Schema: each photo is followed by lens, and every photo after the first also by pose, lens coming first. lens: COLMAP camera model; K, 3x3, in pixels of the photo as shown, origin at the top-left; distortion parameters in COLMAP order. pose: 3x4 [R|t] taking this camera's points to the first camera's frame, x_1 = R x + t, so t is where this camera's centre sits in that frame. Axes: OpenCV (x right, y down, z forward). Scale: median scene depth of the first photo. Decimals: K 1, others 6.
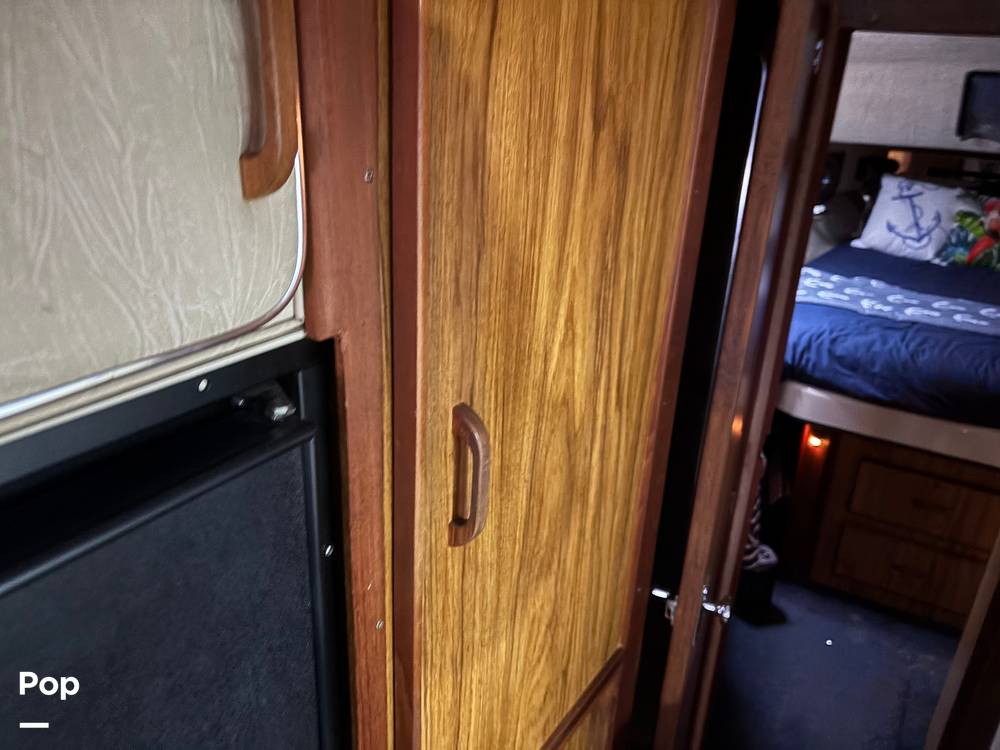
lens RADIAL K [[747.7, 0, 497.3], [0, 747.7, 381.3], [0, 0, 1]] dist [0.050613, -0.054970]
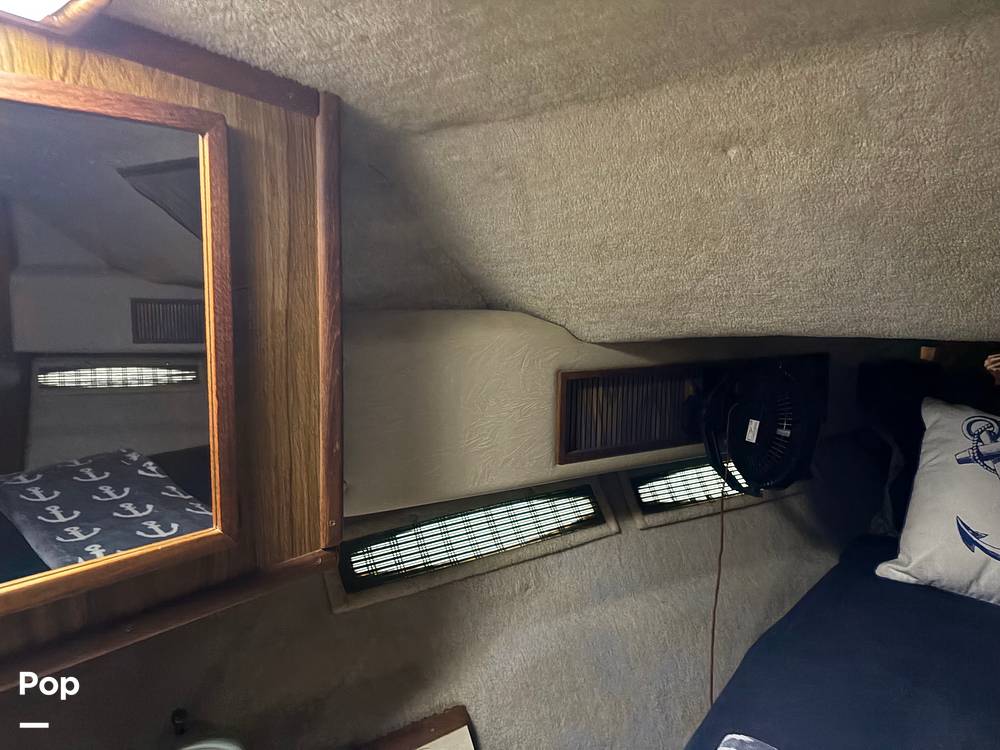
lens RADIAL K [[753.0, 0, 502.3], [0, 753.0, 380.2], [0, 0, 1]] dist [0.035758, -0.042315]
pose [[0.999369, -0.033716, -0.011168, 1.425218], [0.029846, 0.967643, -0.250551, -0.949348], [0.019254, 0.250059, 0.968039, 2.959452]]
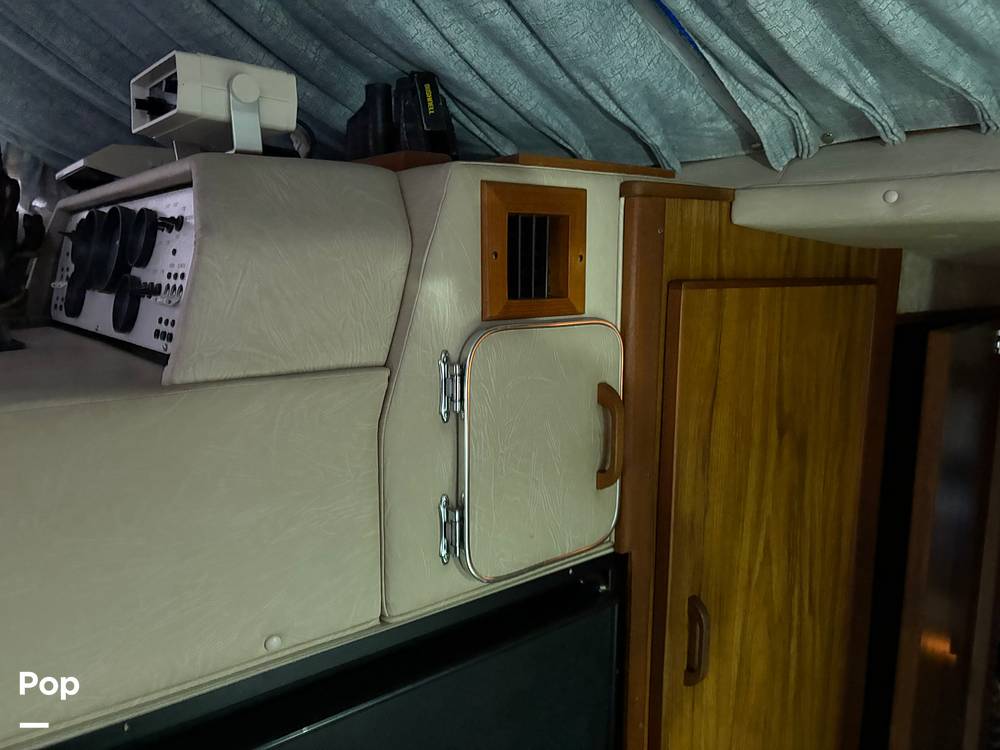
lens RADIAL K [[753.0, 0, 502.3], [0, 753.0, 380.2], [0, 0, 1]] dist [0.035758, -0.042315]
pose [[0.952546, 0.008196, -0.304285, 0.044012], [-0.086231, 0.965953, -0.243922, 0.010594], [0.291926, 0.258586, 0.920822, -0.649421]]
